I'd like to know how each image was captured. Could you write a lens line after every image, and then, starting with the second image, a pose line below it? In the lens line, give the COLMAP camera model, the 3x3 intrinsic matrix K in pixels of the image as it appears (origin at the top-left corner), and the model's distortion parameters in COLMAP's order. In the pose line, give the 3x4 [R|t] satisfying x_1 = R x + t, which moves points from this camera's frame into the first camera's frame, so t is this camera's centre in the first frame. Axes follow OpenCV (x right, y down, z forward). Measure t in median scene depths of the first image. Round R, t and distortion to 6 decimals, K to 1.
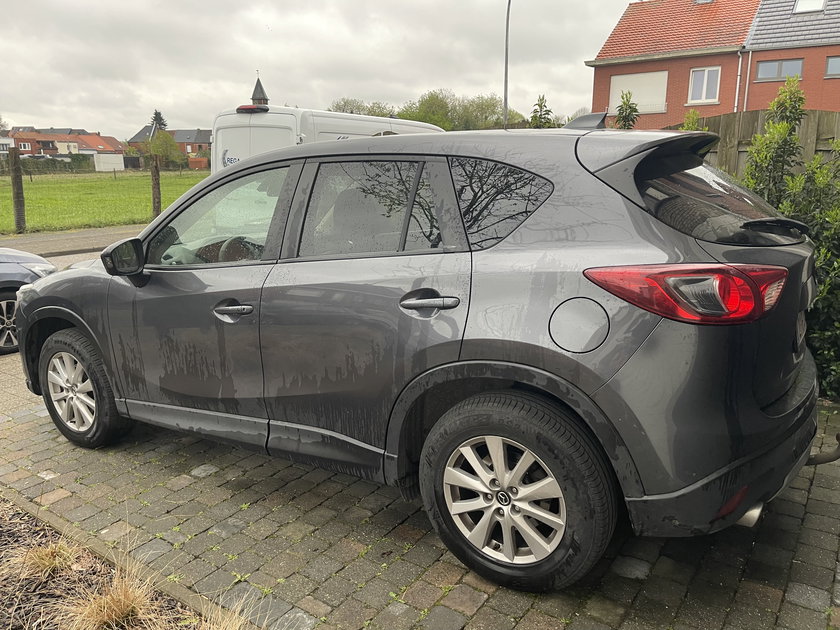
lens RADIAL K [[629.0, 0, 420.0], [0, 629.0, 315.0], [0, 0, 1]] dist [0.071850, -0.089510]
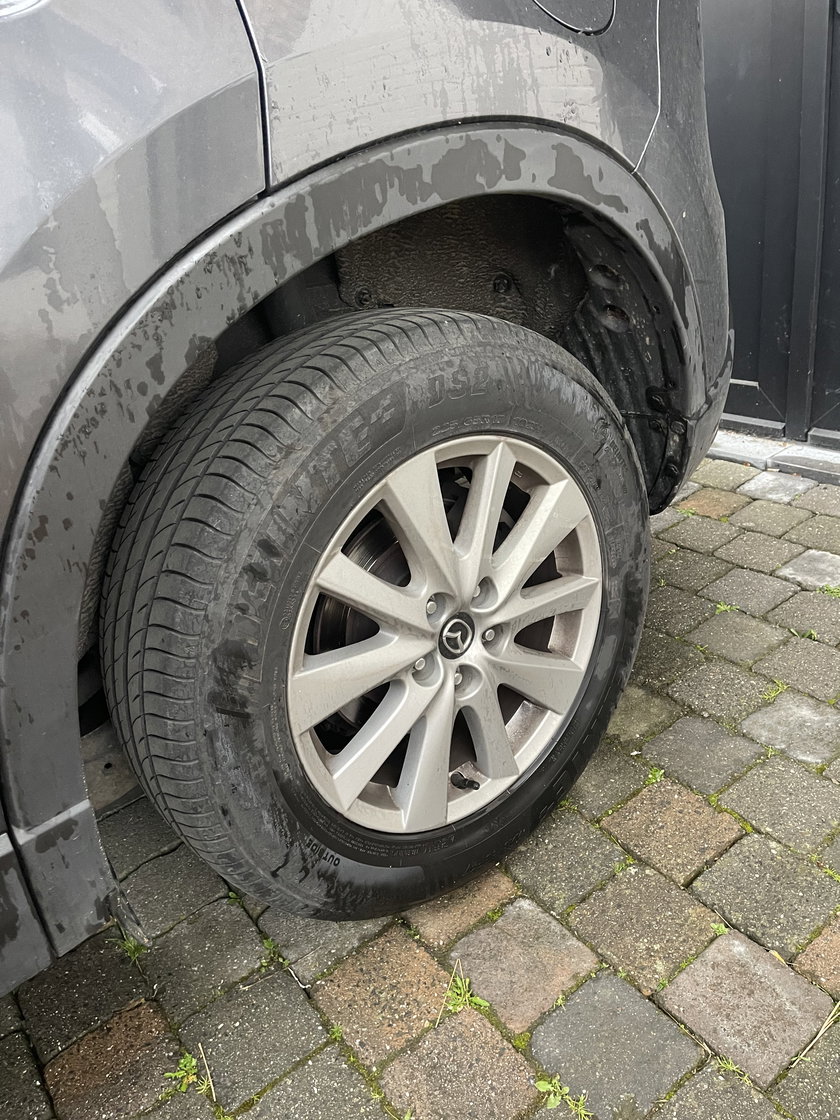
lens RADIAL K [[838.7, 0, 420.0], [0, 838.7, 560.0], [0, 0, 1]] dist [0.071850, -0.089510]
pose [[0.321644, -0.443121, 0.836773, -0.225216], [0.357362, 0.875187, 0.326099, 0.106302], [-0.876834, 0.194143, 0.439854, 0.825112]]
